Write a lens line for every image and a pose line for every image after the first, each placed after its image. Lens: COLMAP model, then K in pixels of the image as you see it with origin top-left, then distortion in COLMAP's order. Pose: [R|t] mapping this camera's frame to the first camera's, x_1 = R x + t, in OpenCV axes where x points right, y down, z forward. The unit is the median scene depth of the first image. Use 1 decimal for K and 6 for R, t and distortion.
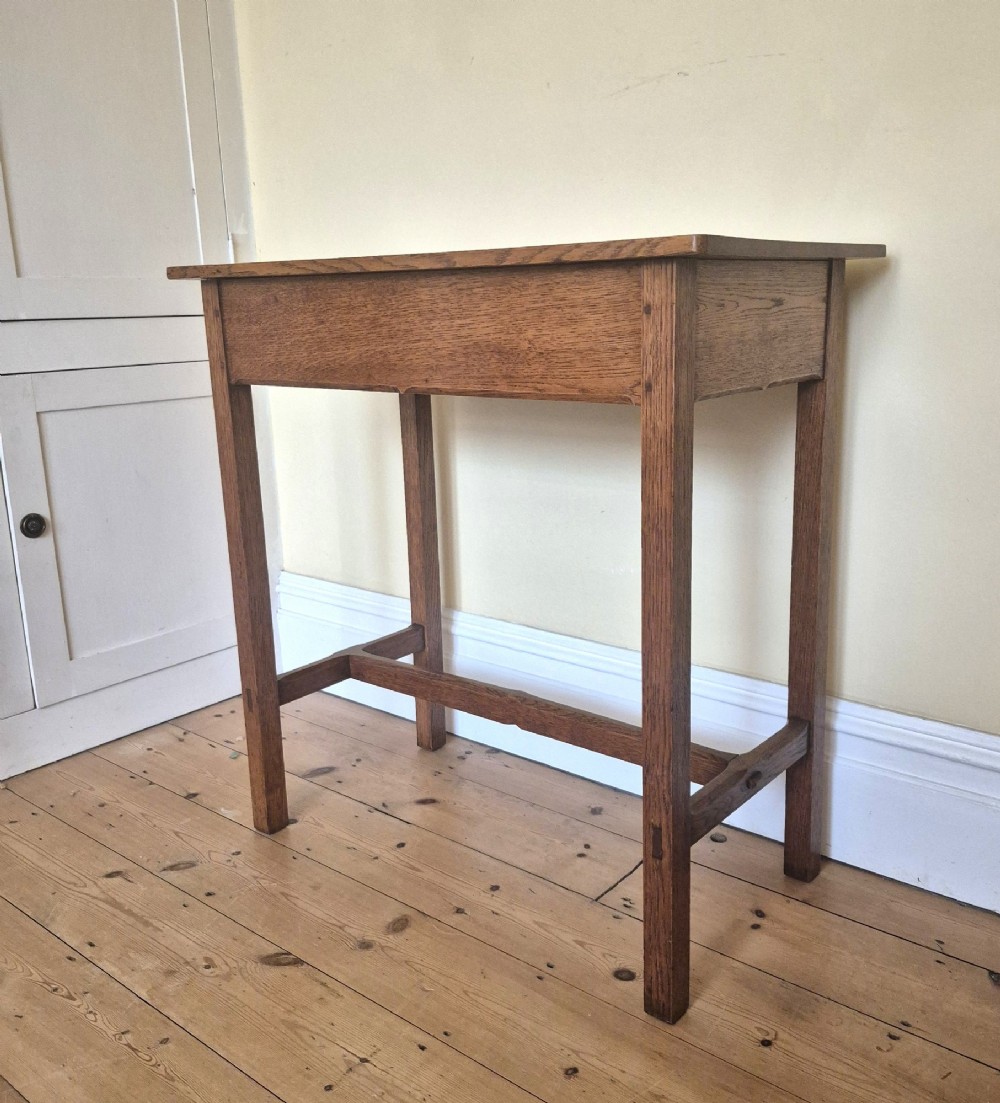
lens RADIAL K [[1042.3, 0, 545.3], [0, 1042.3, 553.0], [0, 0, 1]] dist [0.019331, 0.000000]
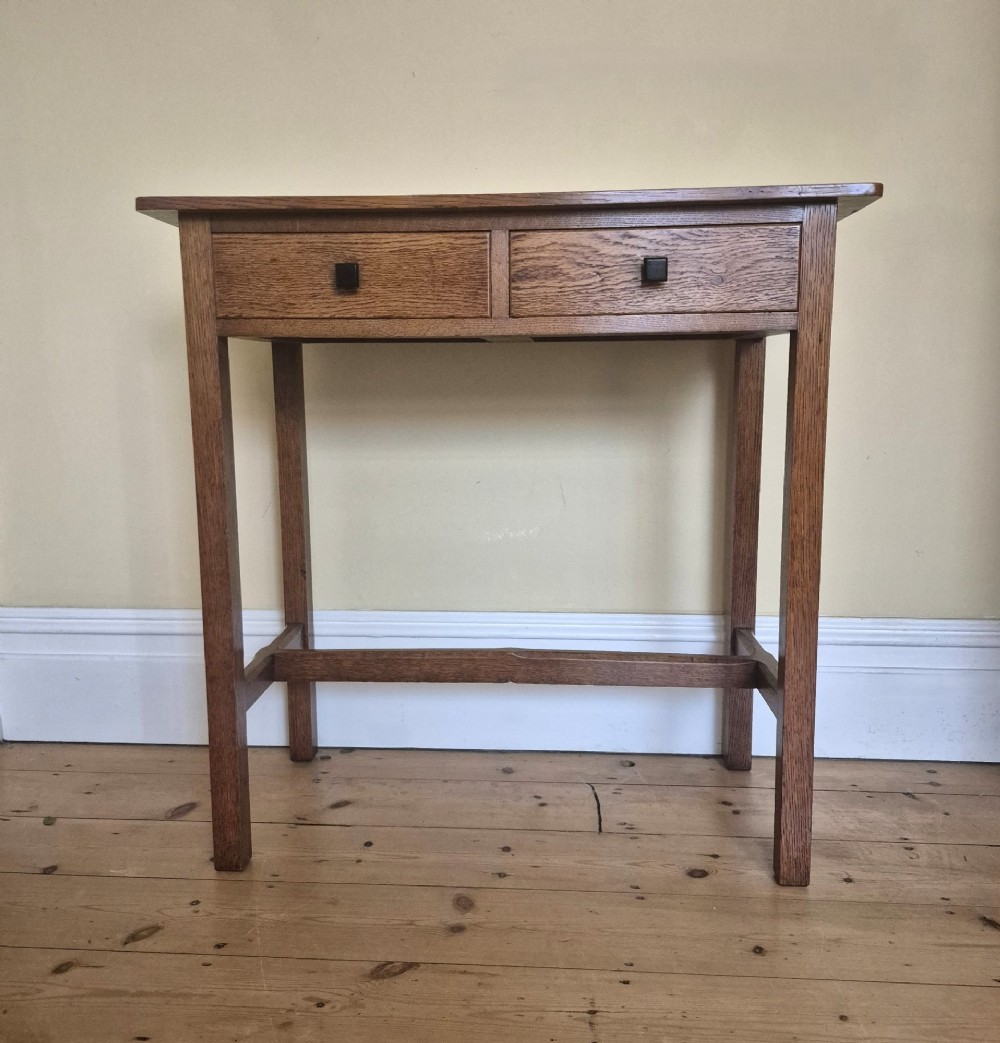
lens RADIAL K [[1028.5, 0, 484.2], [0, 1028.5, 478.4], [0, 0, 1]] dist [0.024056, 0.000000]
pose [[0.821722, -0.046218, 0.568012, -0.614570], [0.117931, 0.988922, -0.090140, 0.060807], [-0.557553, 0.141056, 0.818069, 0.168813]]
